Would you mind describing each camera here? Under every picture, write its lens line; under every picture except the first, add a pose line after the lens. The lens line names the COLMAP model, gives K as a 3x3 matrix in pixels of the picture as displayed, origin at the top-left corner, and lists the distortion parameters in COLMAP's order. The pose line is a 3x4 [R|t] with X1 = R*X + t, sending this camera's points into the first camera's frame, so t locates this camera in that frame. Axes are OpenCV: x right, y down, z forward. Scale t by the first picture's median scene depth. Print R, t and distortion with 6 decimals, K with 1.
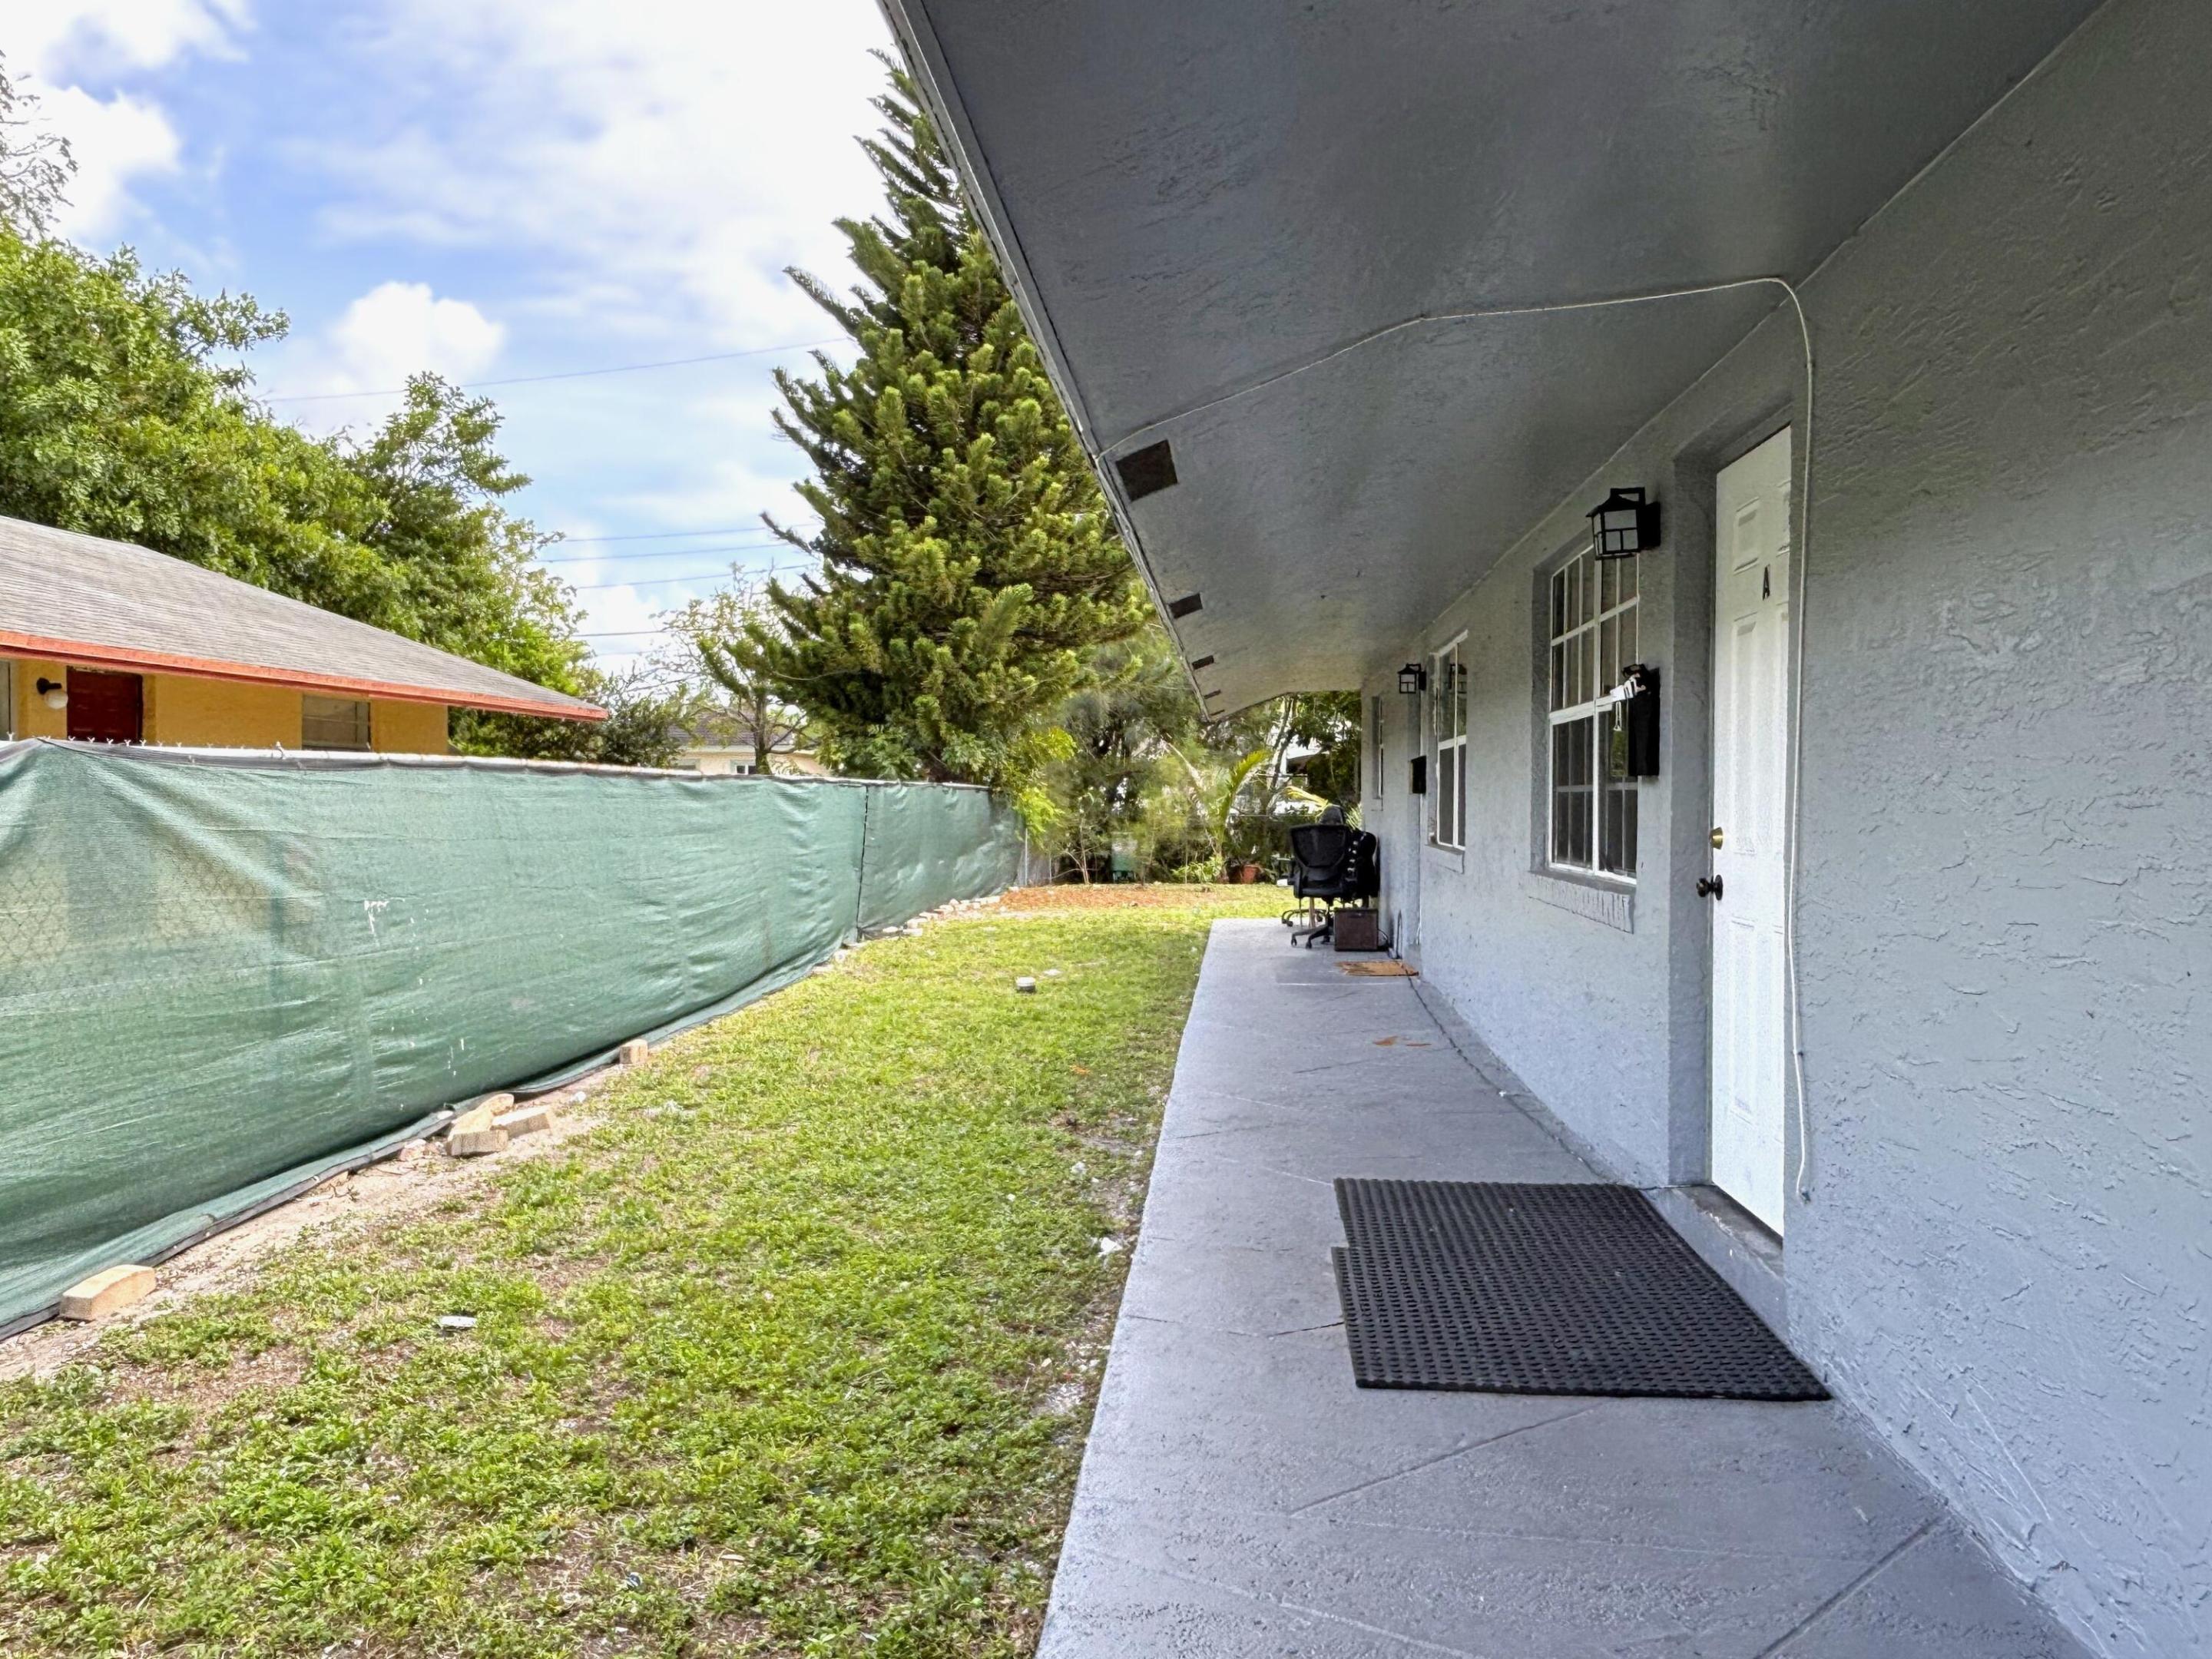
lens RADIAL K [[1599.7, 0, 1061.9], [0, 1599.7, 843.3], [0, 0, 1]] dist [0.064379, -0.110767]
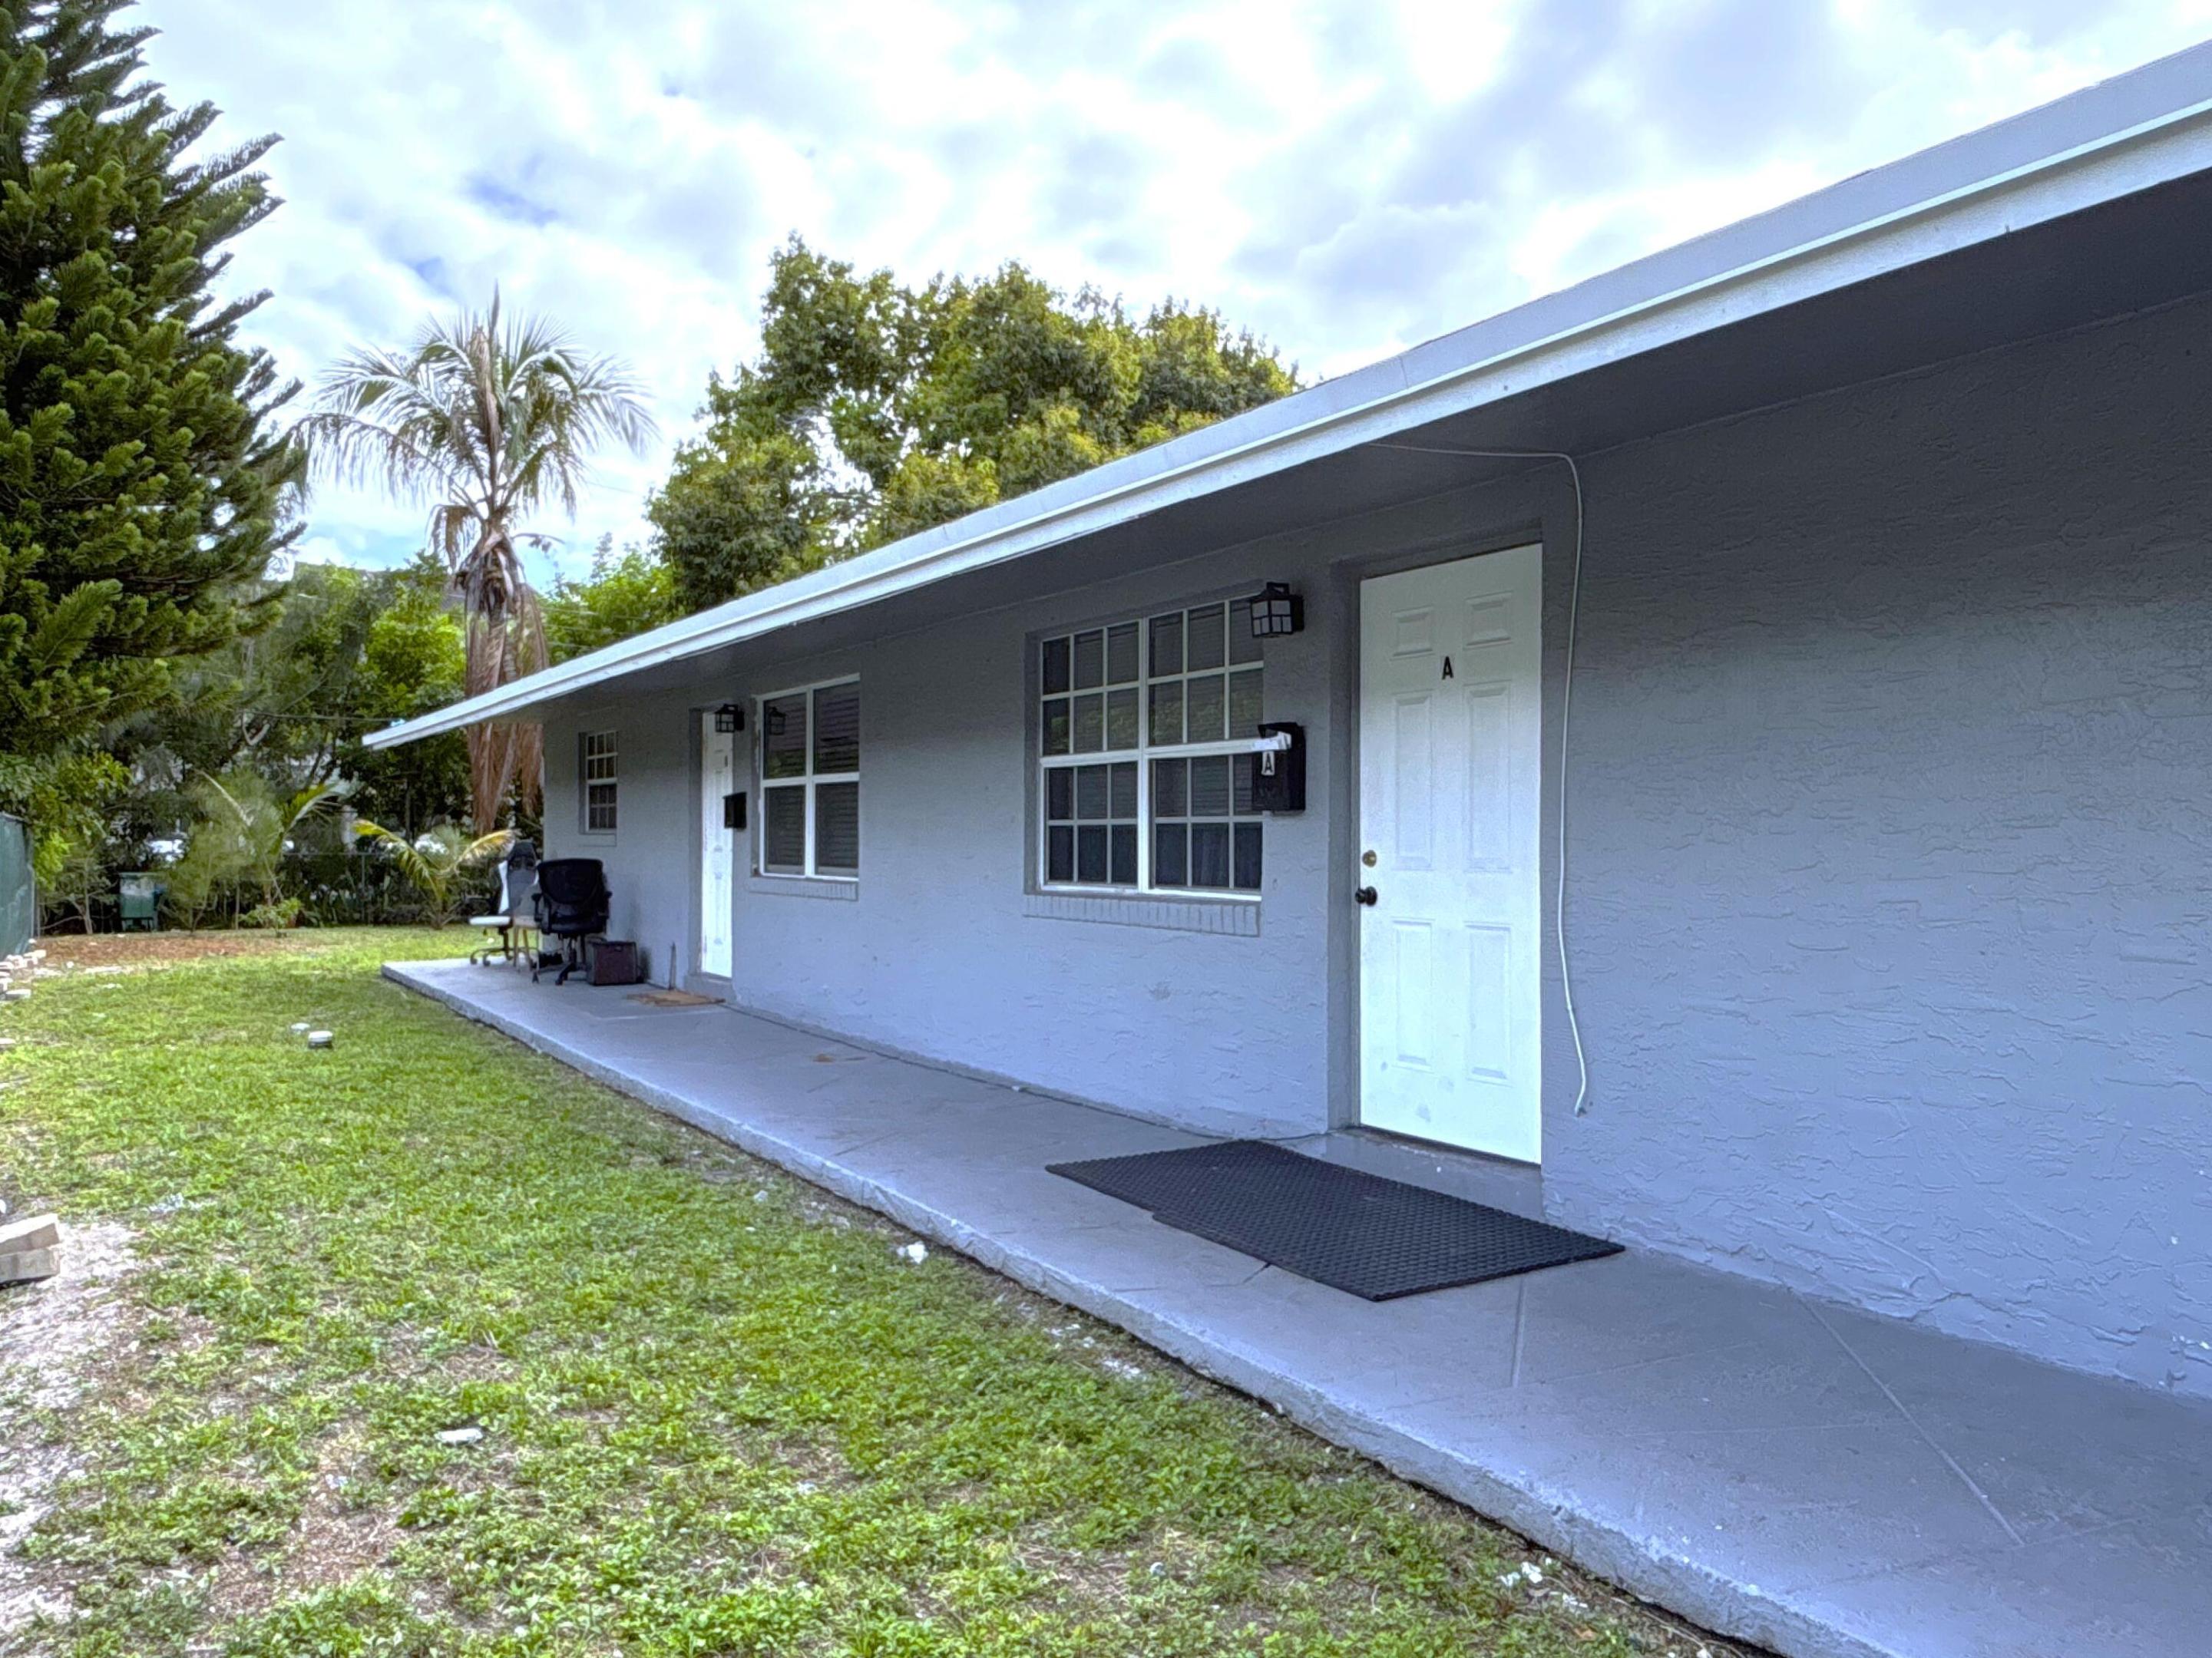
lens RADIAL K [[1573.9, 0, 1026.9], [0, 1573.9, 827.1], [0, 0, 1]] dist [0.006545, -0.000270]
pose [[0.800296, 0.010399, 0.599514, -0.161697], [0.011374, 0.999406, -0.032518, 0.002699], [-0.599497, 0.032843, 0.799703, 0.040421]]
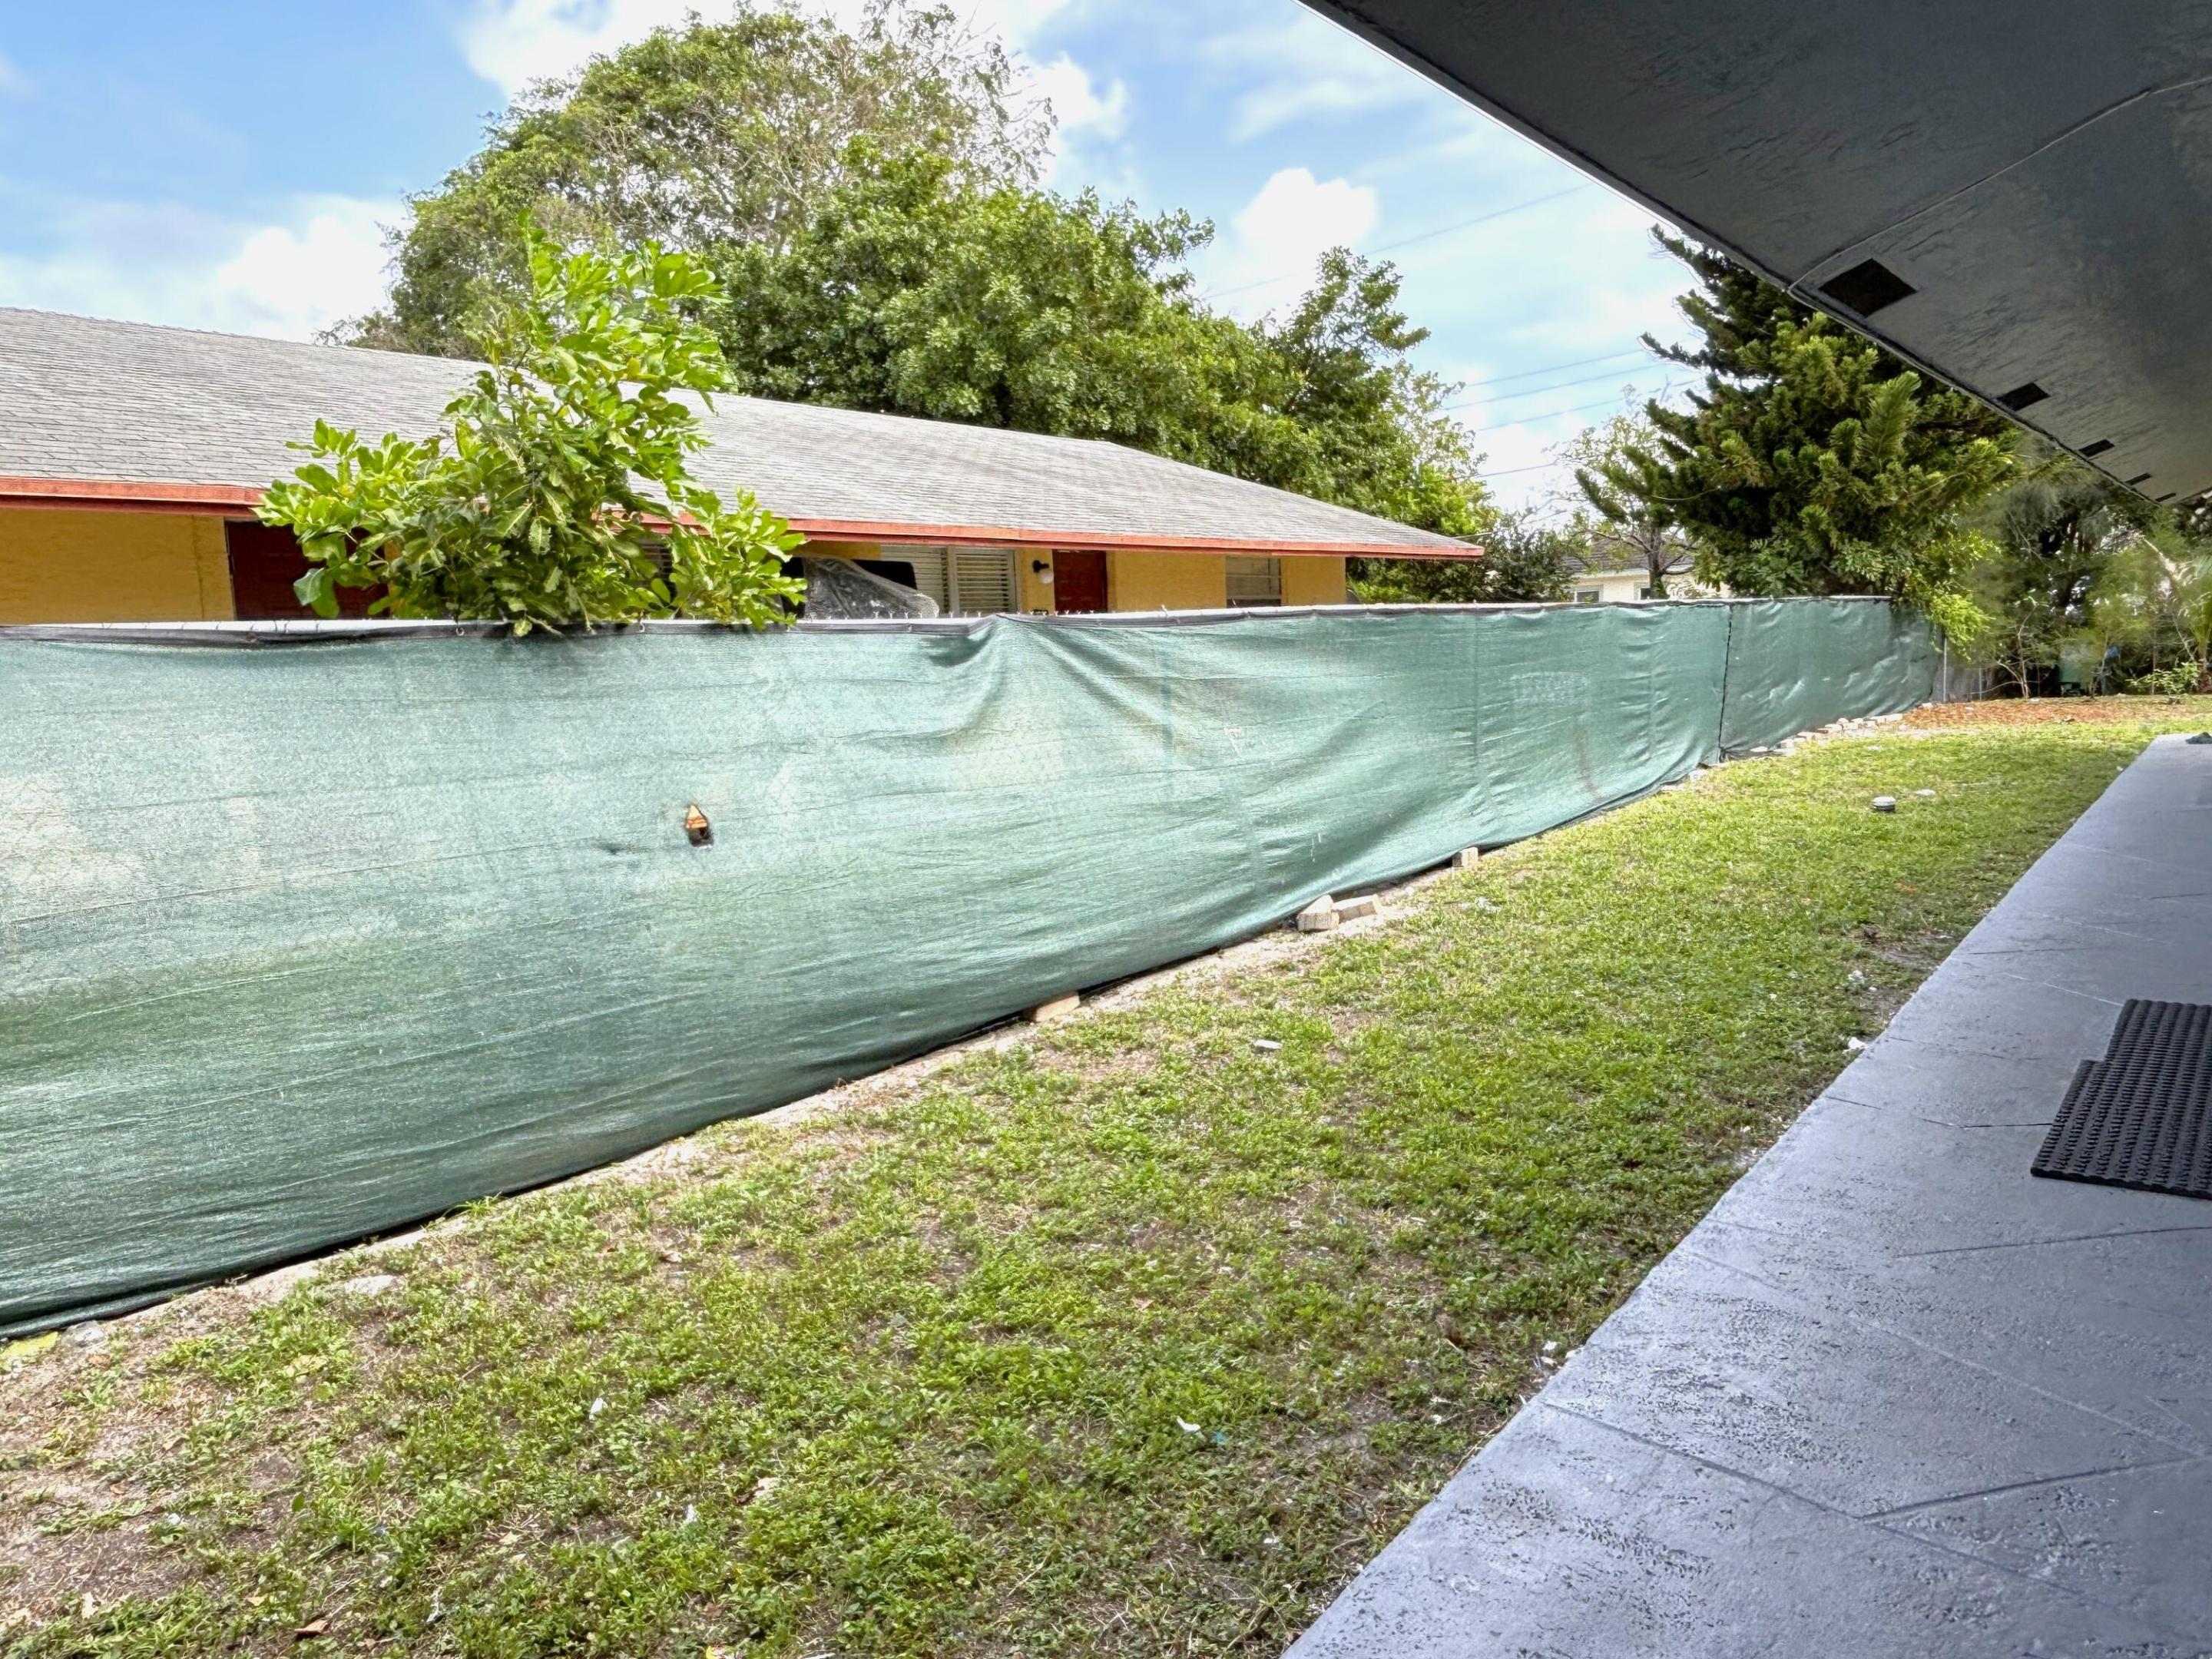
lens RADIAL K [[1529.7, 0, 1108.7], [0, 1529.7, 854.7], [0, 0, 1]] dist [0.060041, -0.093931]
pose [[0.857189, 0.026140, -0.514338, 0.039899], [0.035122, 0.993419, 0.109022, 0.000173], [0.513803, -0.111517, 0.850630, -0.030098]]
